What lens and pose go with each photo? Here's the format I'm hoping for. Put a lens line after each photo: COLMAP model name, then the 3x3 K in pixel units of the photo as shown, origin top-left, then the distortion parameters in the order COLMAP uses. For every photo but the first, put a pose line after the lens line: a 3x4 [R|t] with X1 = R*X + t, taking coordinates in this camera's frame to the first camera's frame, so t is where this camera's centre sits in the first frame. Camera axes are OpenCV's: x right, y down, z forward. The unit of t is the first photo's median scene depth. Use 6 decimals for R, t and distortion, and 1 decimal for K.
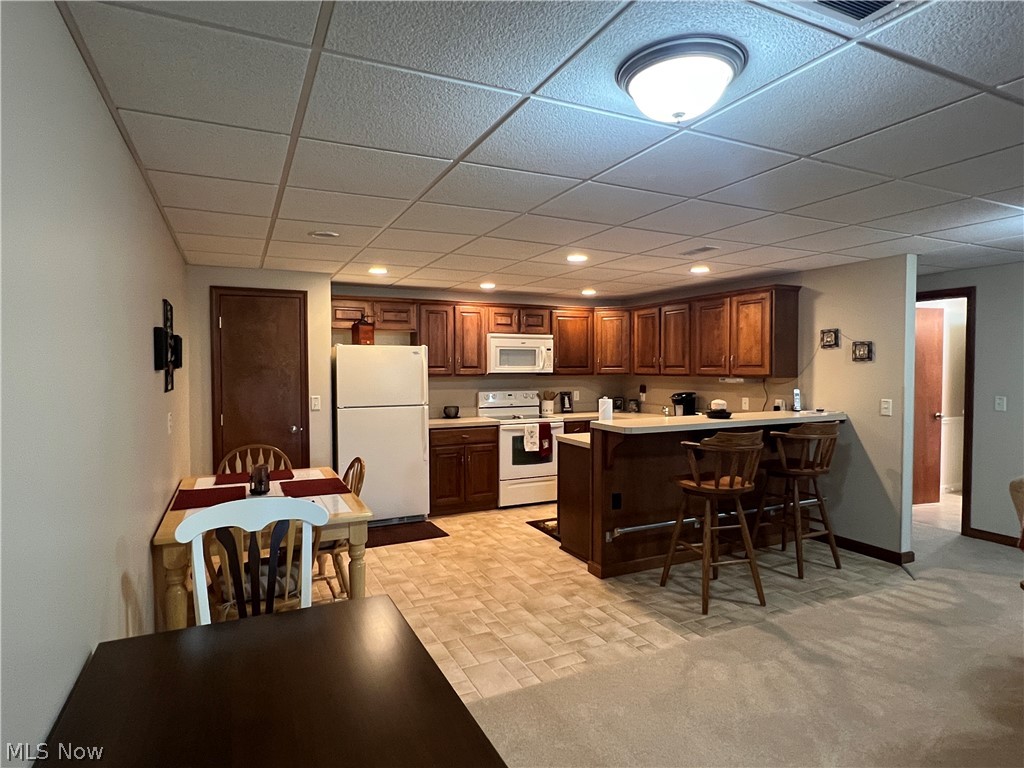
lens RADIAL K [[576.7, 0, 512.2], [0, 576.7, 382.6], [0, 0, 1]] dist [-0.001127, -0.004053]
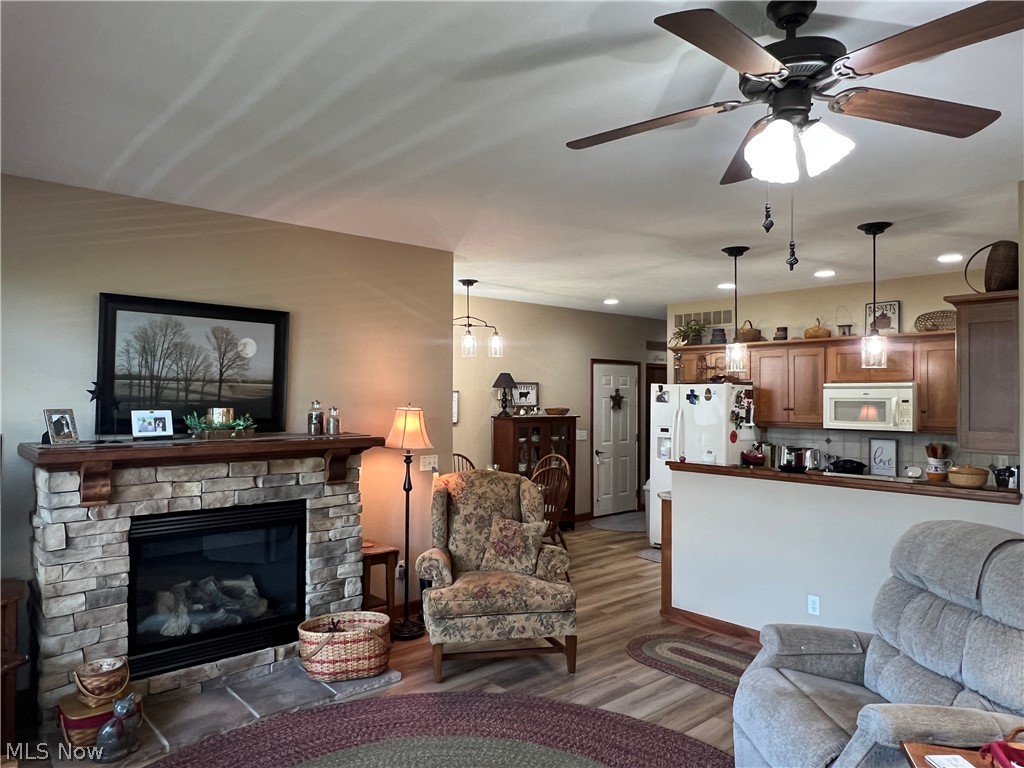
lens RADIAL K [[688.9, 0, 507.8], [0, 688.9, 387.0], [0, 0, 1]] dist [-0.002774, -0.002005]
pose [[0.267215, -0.009467, -0.963590, 0.851822], [-0.026636, 0.999497, -0.017206, -0.048735], [0.963269, 0.030264, 0.266828, 0.251054]]
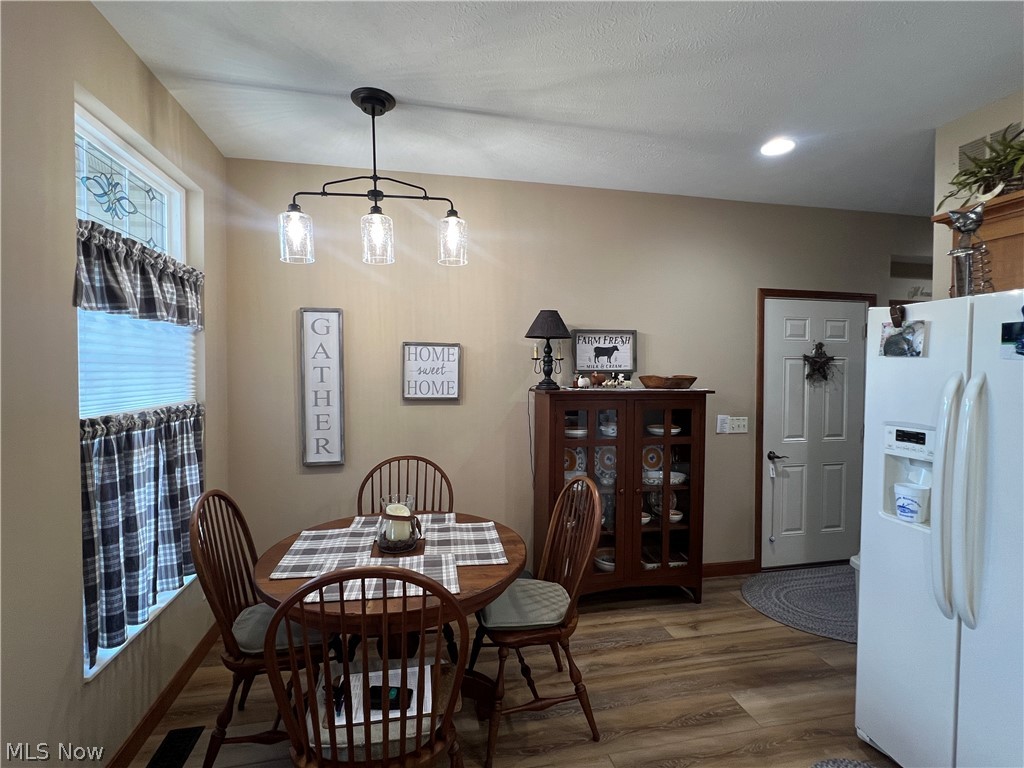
lens RADIAL K [[480.6, 0, 507.6], [0, 480.6, 384.7], [0, 0, 1]] dist [-0.003588, 0.002243]
pose [[-0.247842, 0.026227, -0.968445, 0.107343], [-0.026484, 0.999076, 0.033835, -0.036171], [0.968438, 0.034034, -0.246919, 0.671767]]
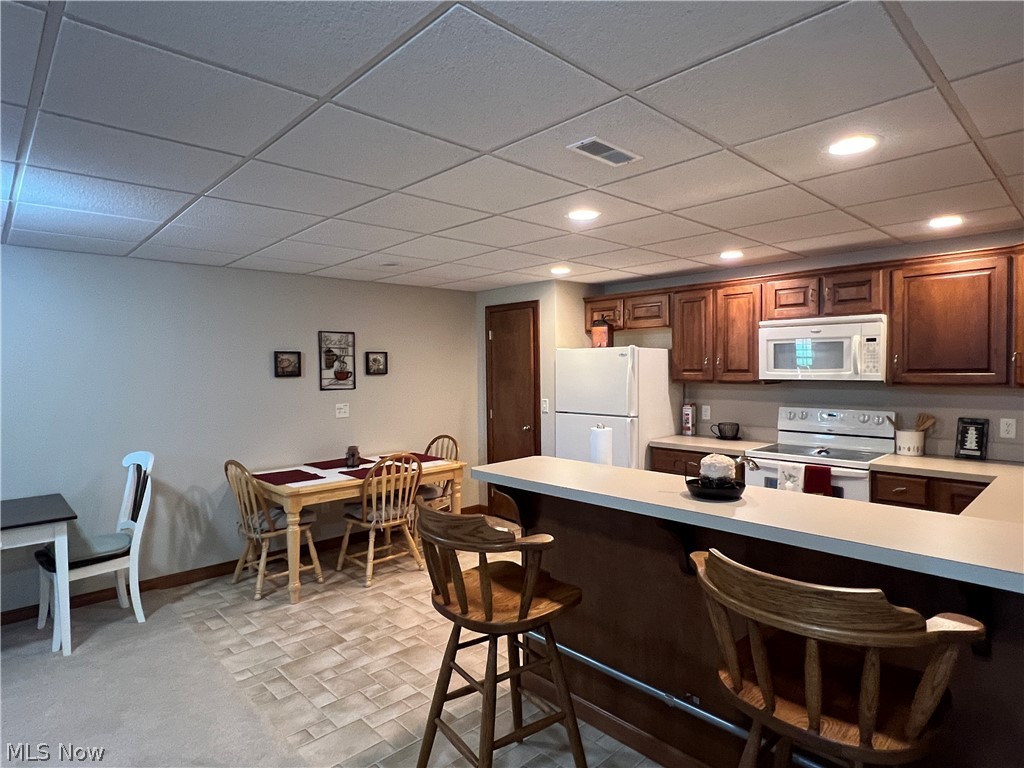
lens RADIAL K [[576.7, 0, 503.6], [0, 576.7, 382.1], [0, 0, 1]] dist [-0.001127, -0.004053]
pose [[0.289293, 0.024720, -0.956921, 0.527023], [-0.015902, 0.999653, 0.021016, -0.023109], [0.957108, 0.009137, 0.289586, 0.514973]]
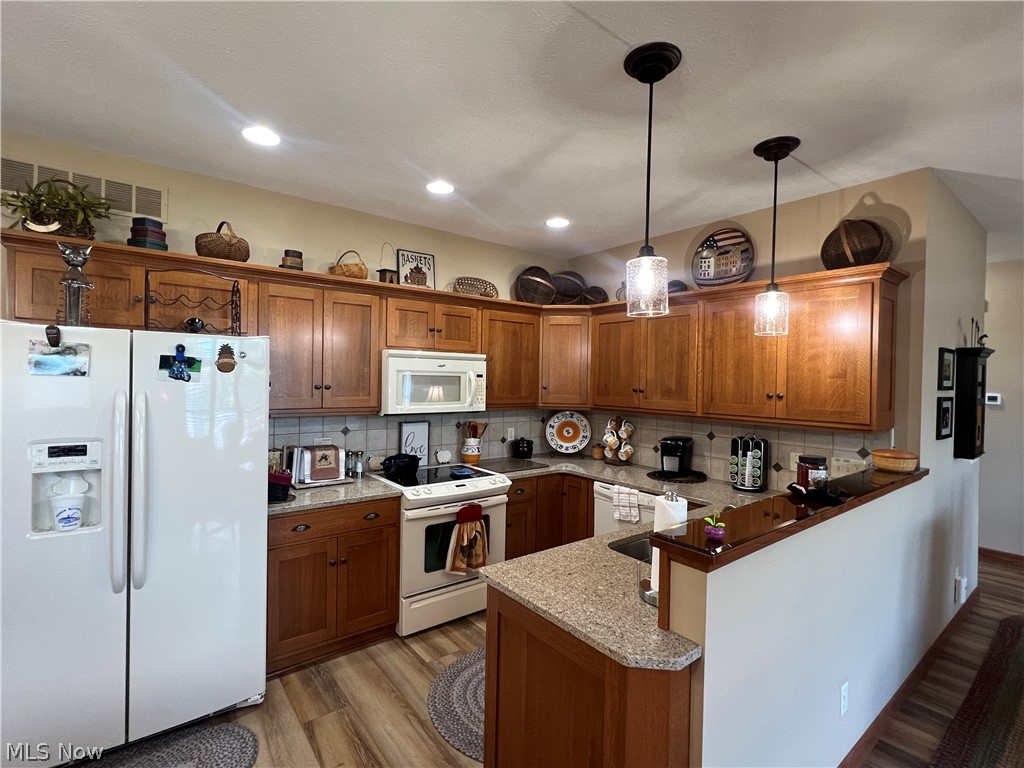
lens RADIAL K [[480.6, 0, 512.1], [0, 480.6, 384.3], [0, 0, 1]] dist [-0.003588, 0.002243]
pose [[0.977170, 0.017630, 0.211728, -0.017398], [-0.016196, 0.999833, -0.008507, -0.046001], [-0.211843, 0.004884, 0.977292, 0.478170]]
